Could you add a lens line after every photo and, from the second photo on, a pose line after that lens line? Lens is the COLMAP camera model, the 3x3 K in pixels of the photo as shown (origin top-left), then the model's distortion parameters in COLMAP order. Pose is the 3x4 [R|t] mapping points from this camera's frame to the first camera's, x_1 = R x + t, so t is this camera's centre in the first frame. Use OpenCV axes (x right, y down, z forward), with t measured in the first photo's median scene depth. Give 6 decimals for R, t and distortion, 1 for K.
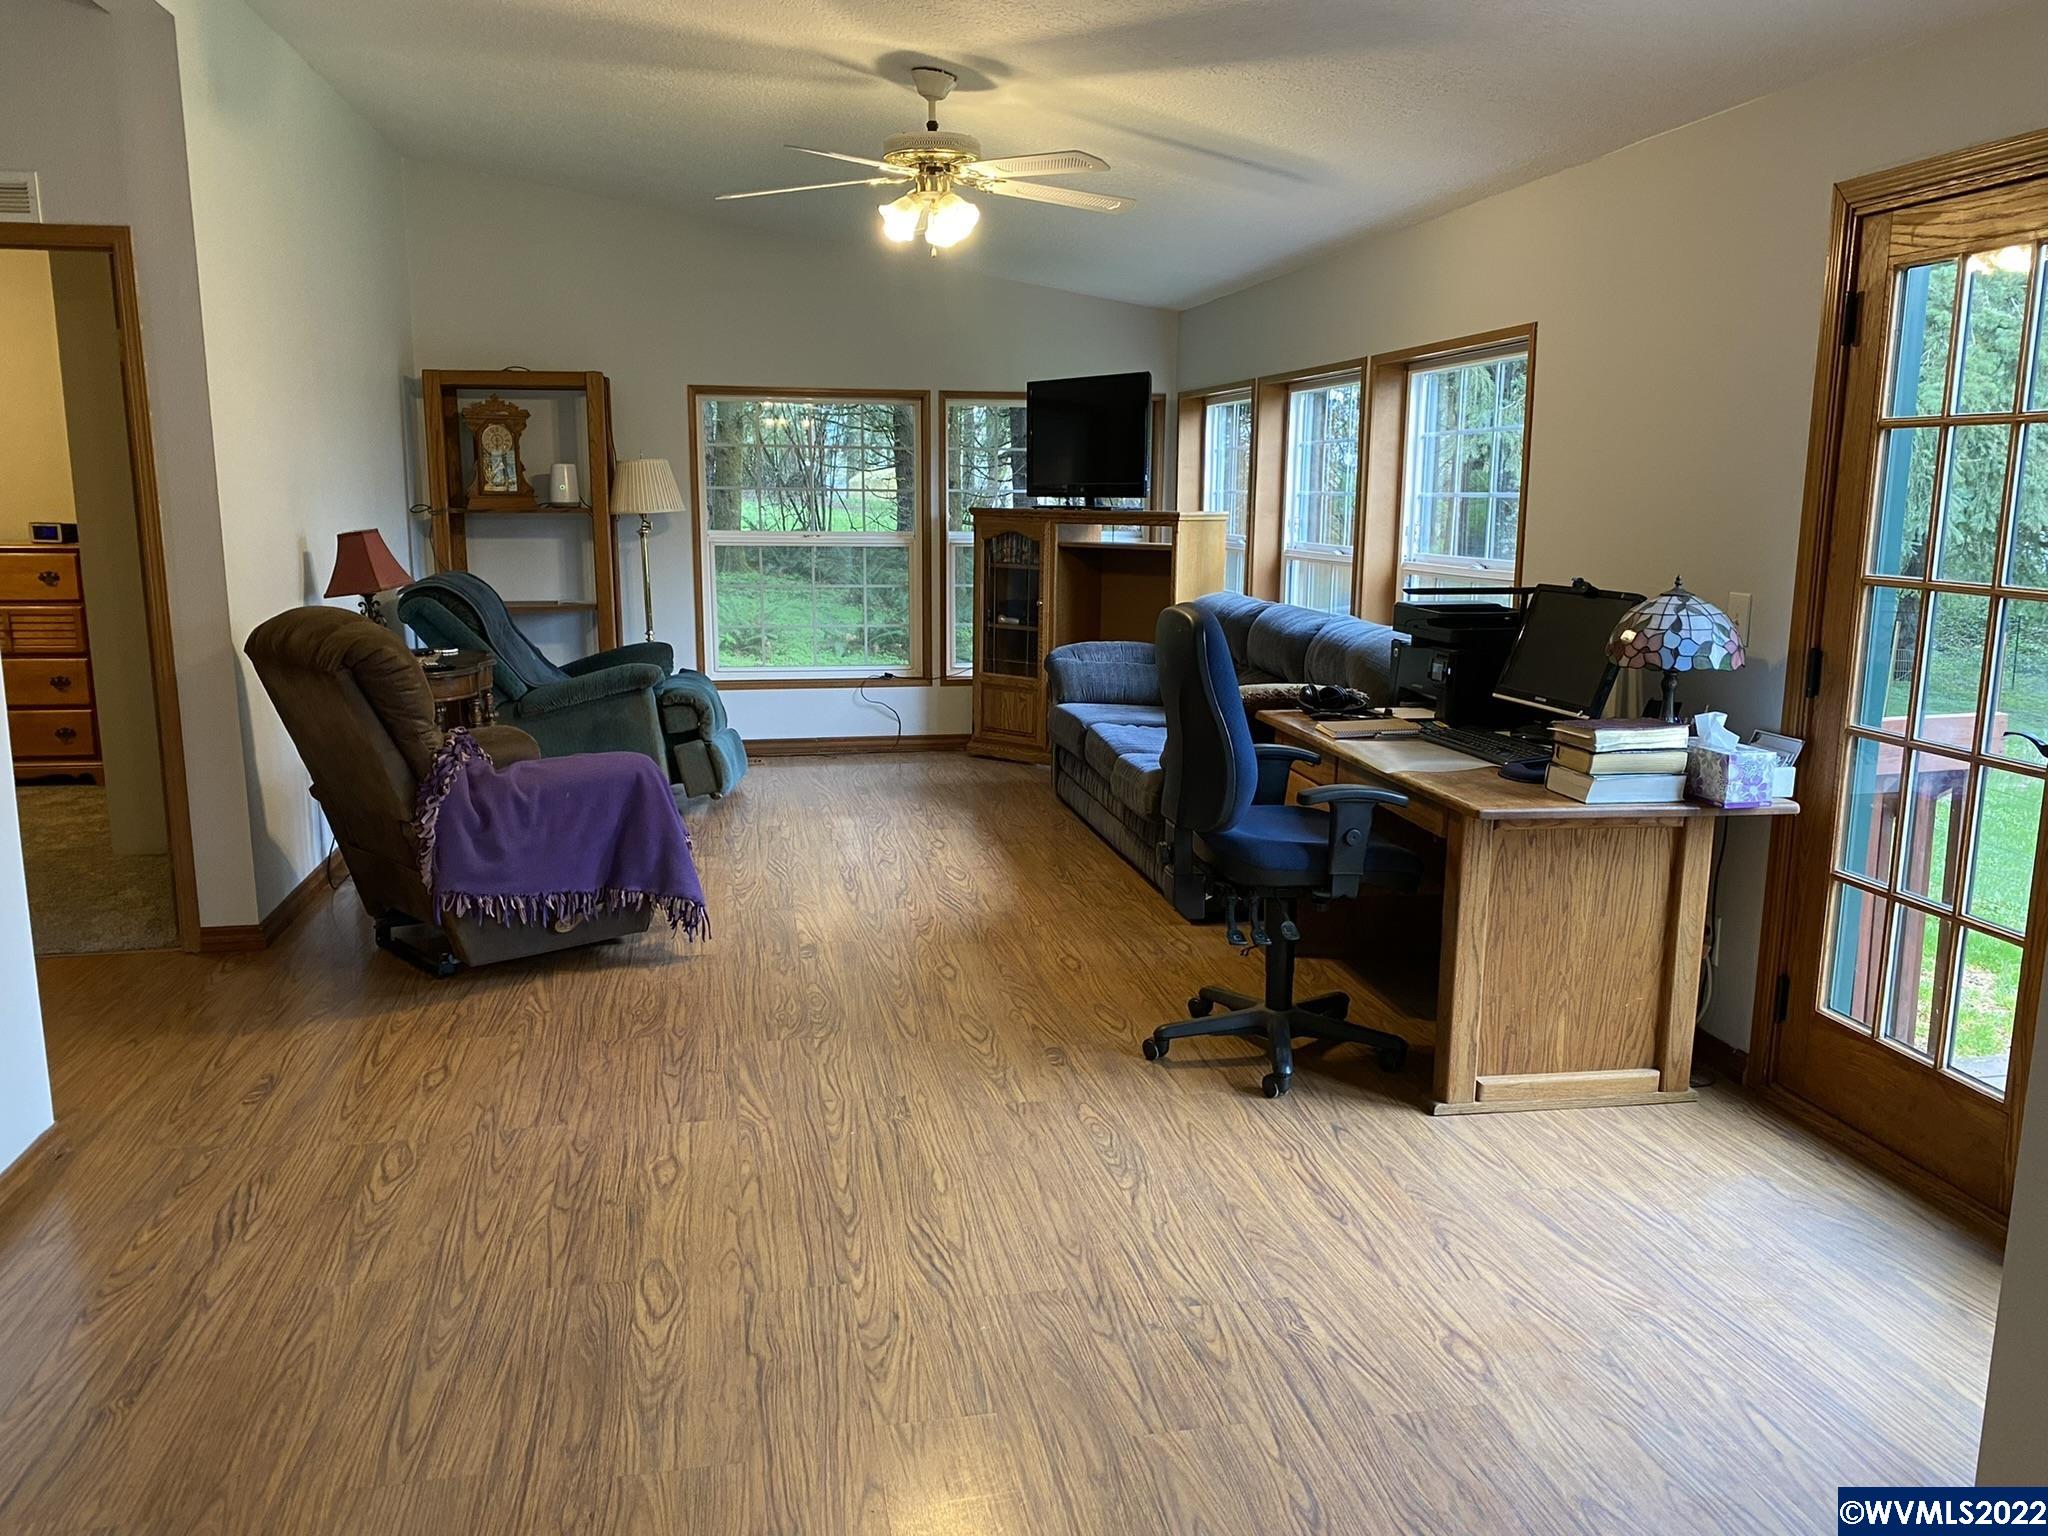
lens RADIAL K [[1561.3, 0, 1031.1], [0, 1561.3, 781.4], [0, 0, 1]] dist [-0.001884, -0.002633]
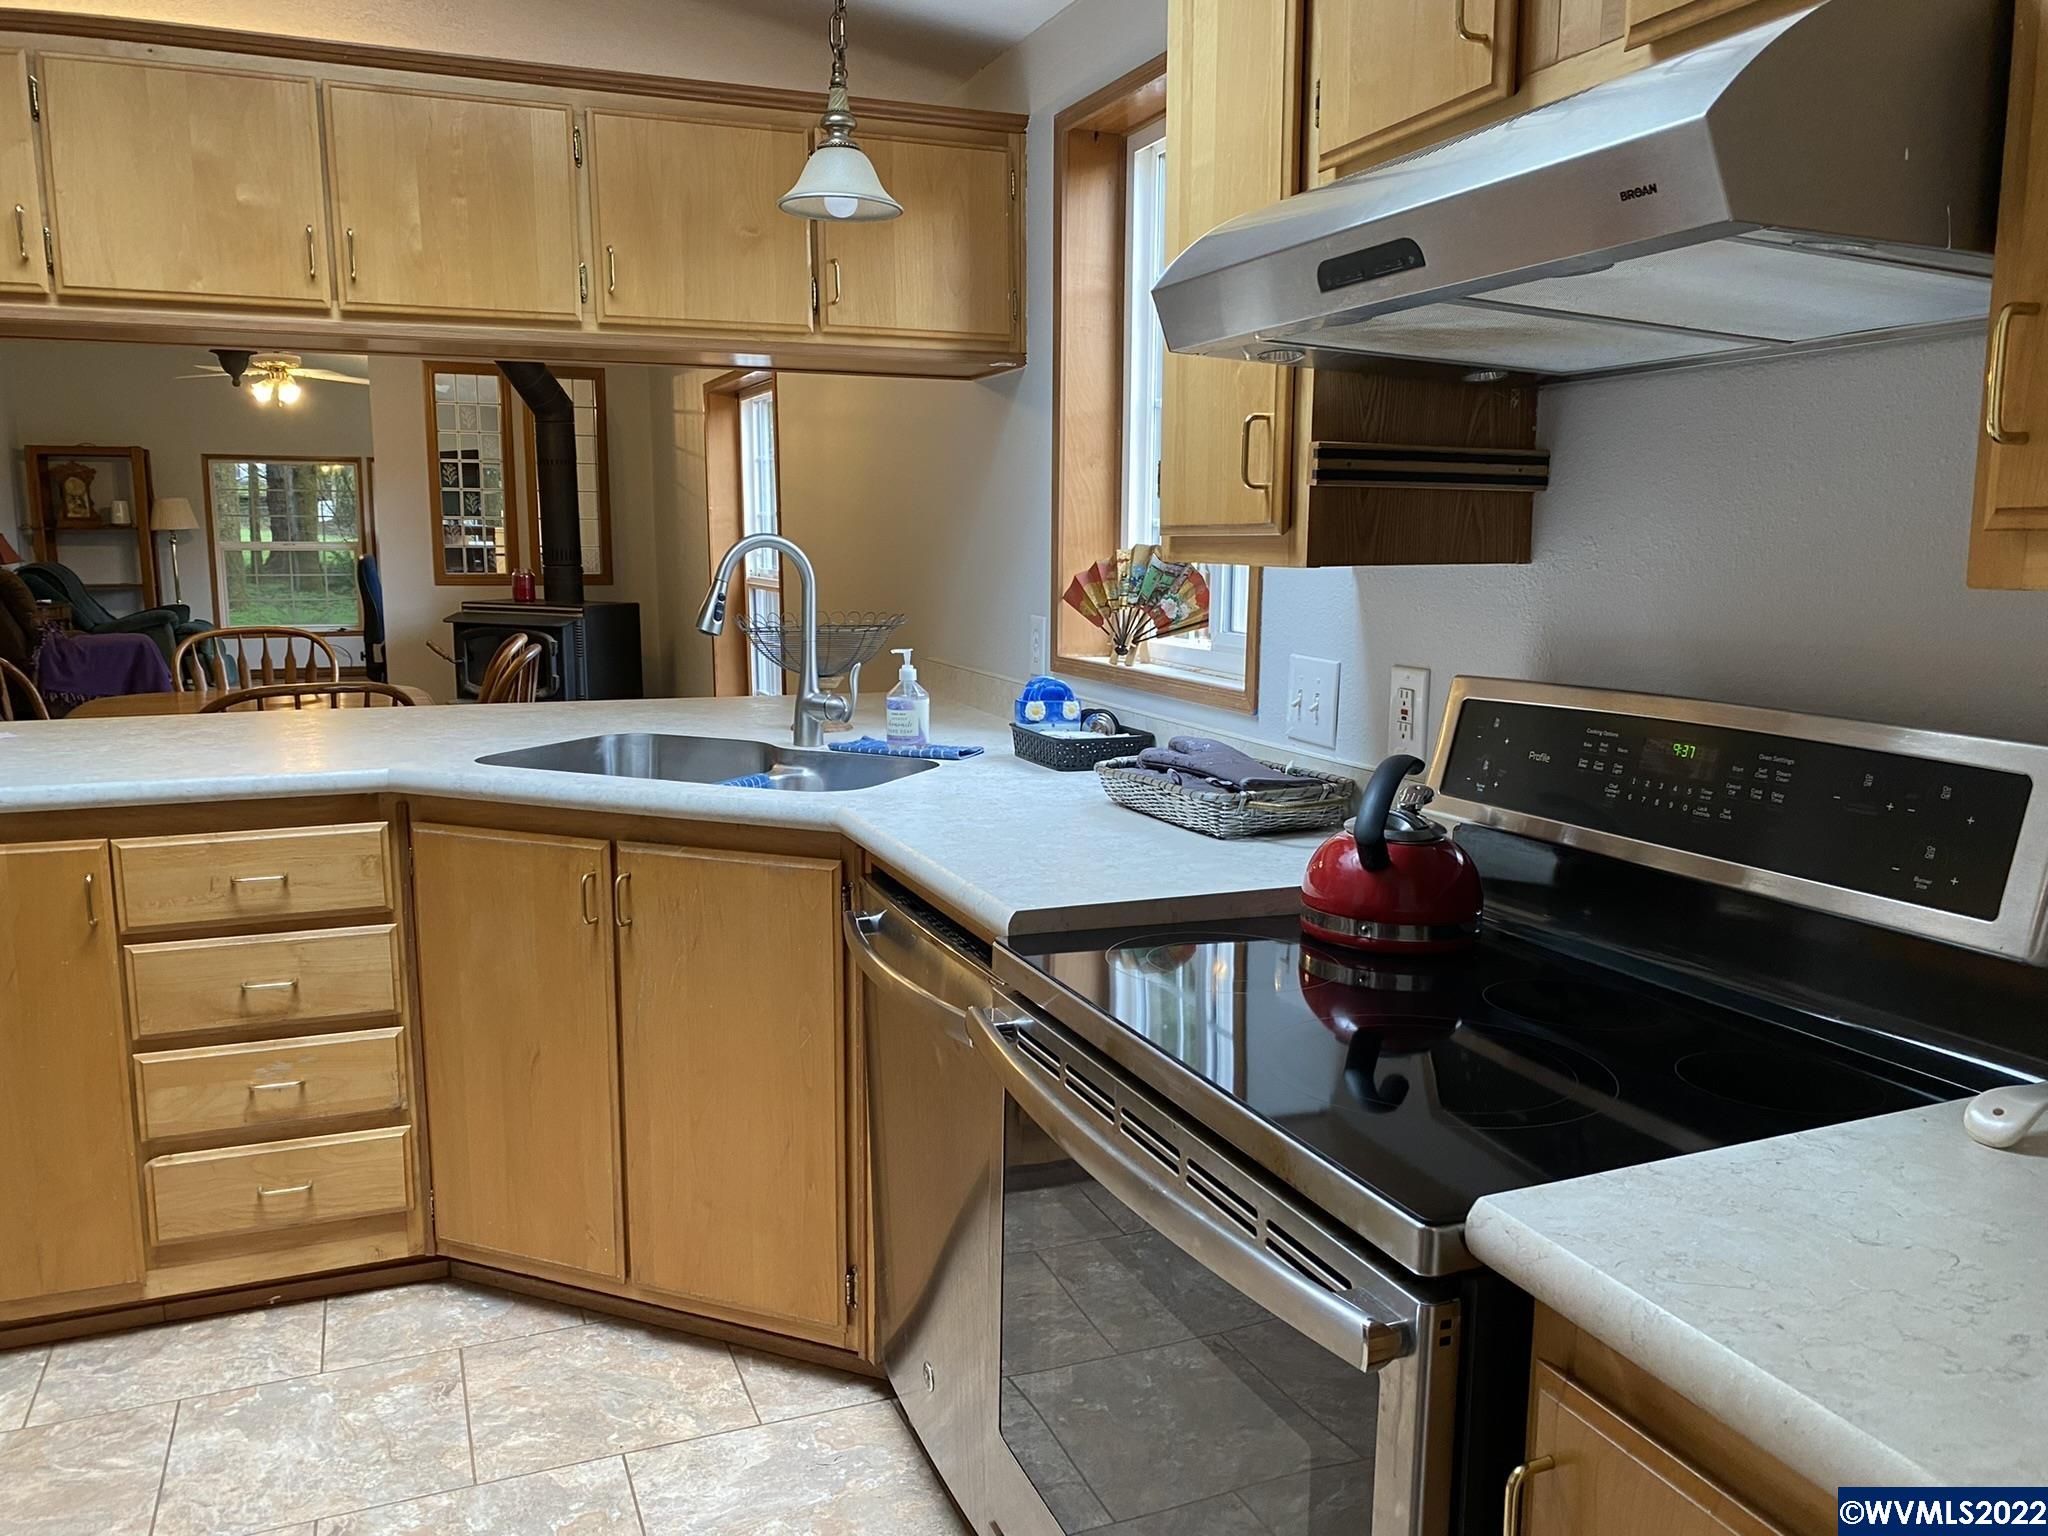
lens RADIAL K [[1561.3, 0, 1031.1], [0, 1561.3, 781.4], [0, 0, 1]] dist [-0.001884, -0.002633]
pose [[0.979452, -0.036287, 0.198386, 0.491486], [0.040928, 0.998975, -0.019340, 0.264331], [-0.197481, 0.027062, 0.979933, -1.283742]]
